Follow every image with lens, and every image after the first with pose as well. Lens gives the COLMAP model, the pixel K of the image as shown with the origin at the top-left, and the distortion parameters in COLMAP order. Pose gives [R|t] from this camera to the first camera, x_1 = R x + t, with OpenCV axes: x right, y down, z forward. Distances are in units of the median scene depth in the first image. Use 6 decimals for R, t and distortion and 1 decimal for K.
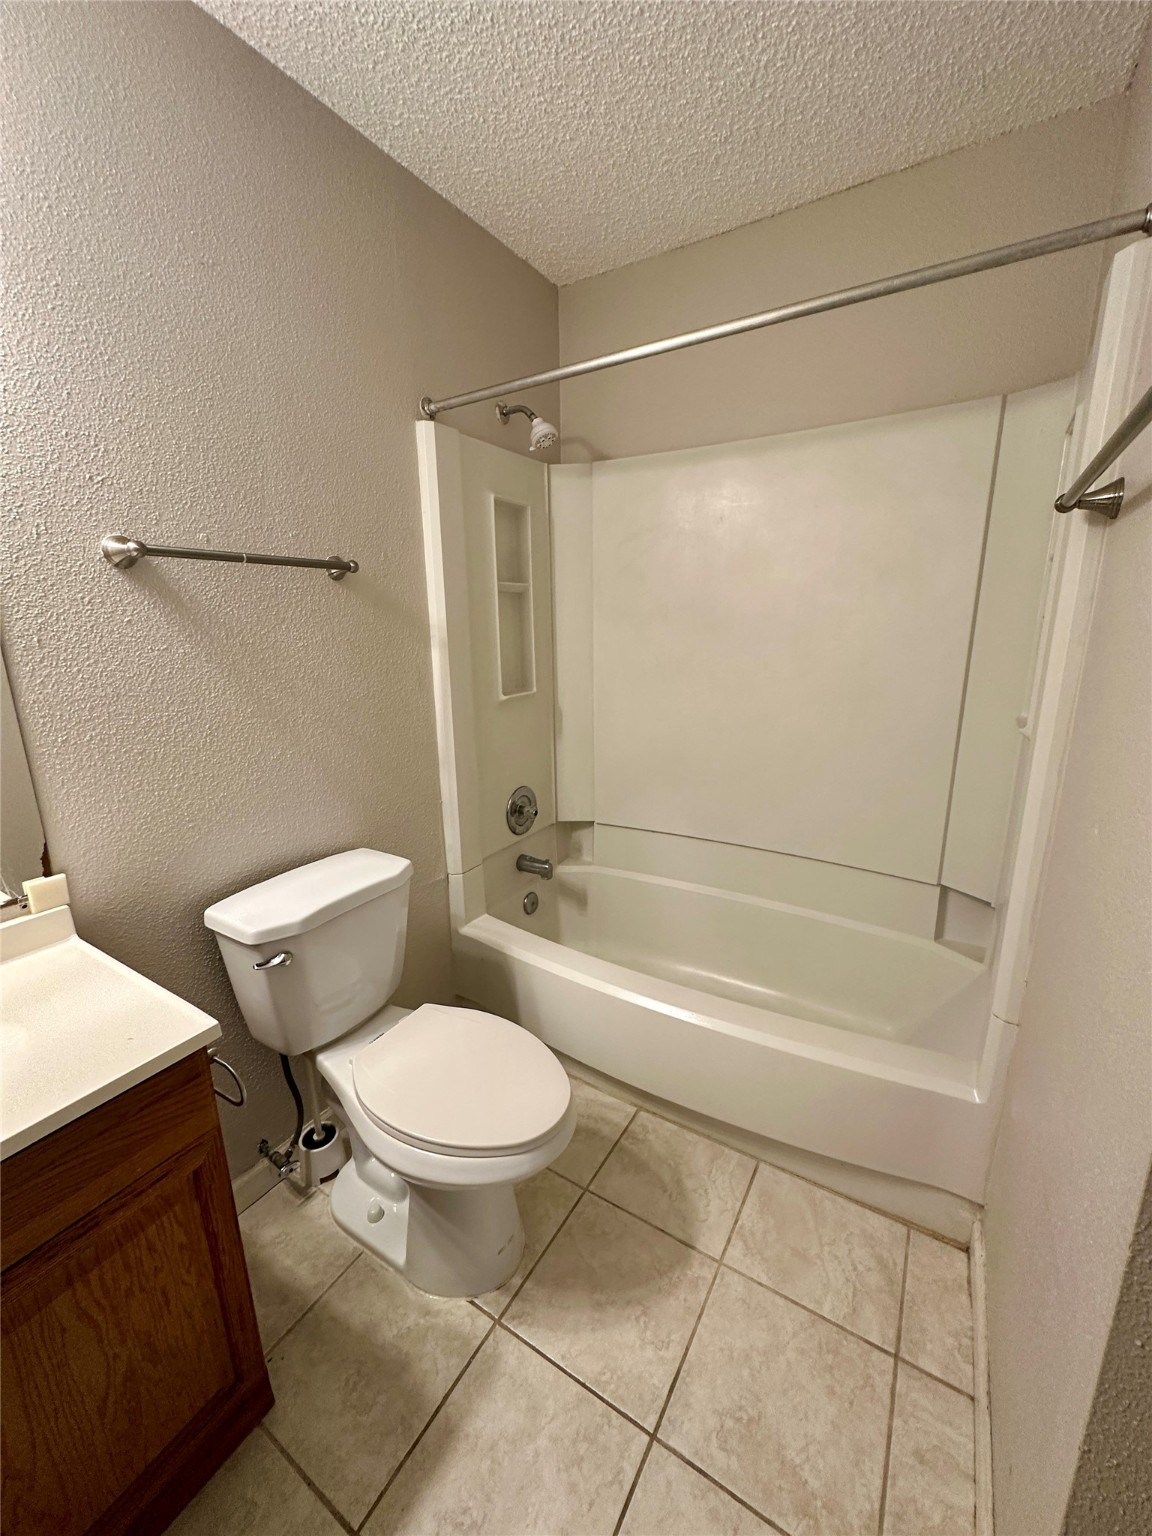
lens RADIAL K [[625.6, 0, 573.3], [0, 625.6, 768.7], [0, 0, 1]] dist [-0.001117, 0.000334]
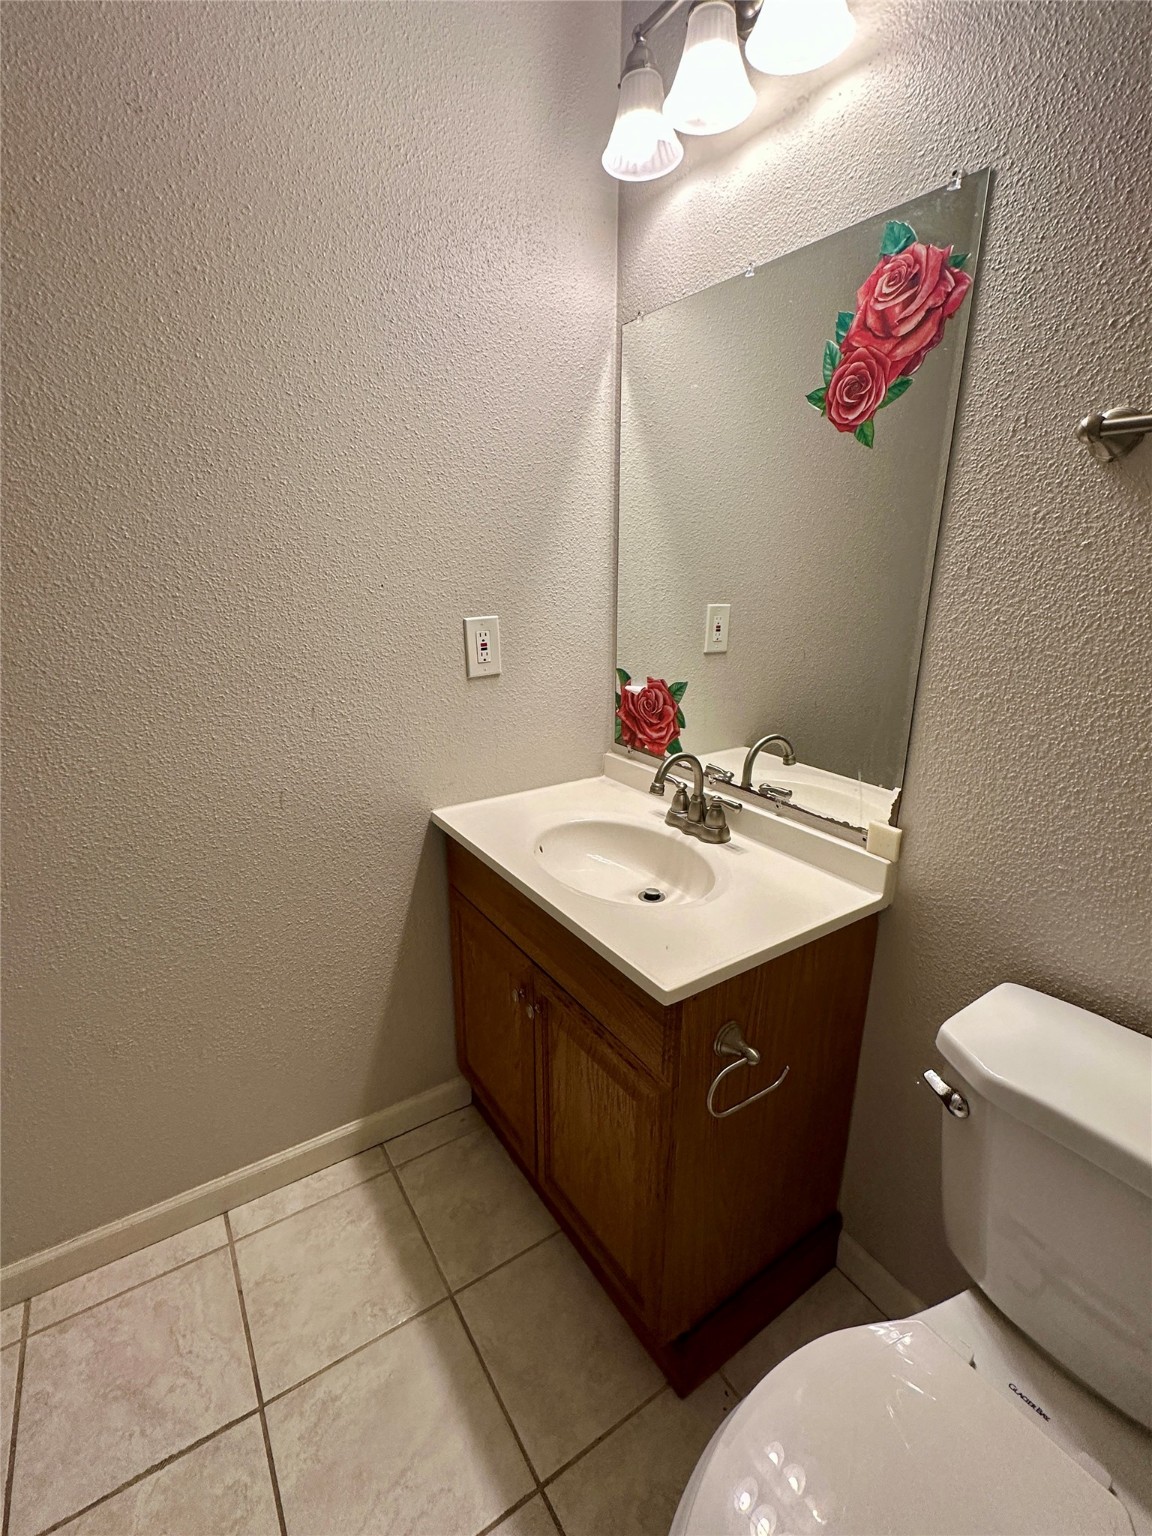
lens RADIAL K [[702.5, 0, 575.2], [0, 702.5, 769.0], [0, 0, 1]] dist [-0.000719, 0.000041]
pose [[-0.425148, 0.279557, -0.860870, 0.236908], [-0.205564, 0.896431, 0.392625, -0.216804], [0.881472, 0.343887, -0.323649, 0.896747]]
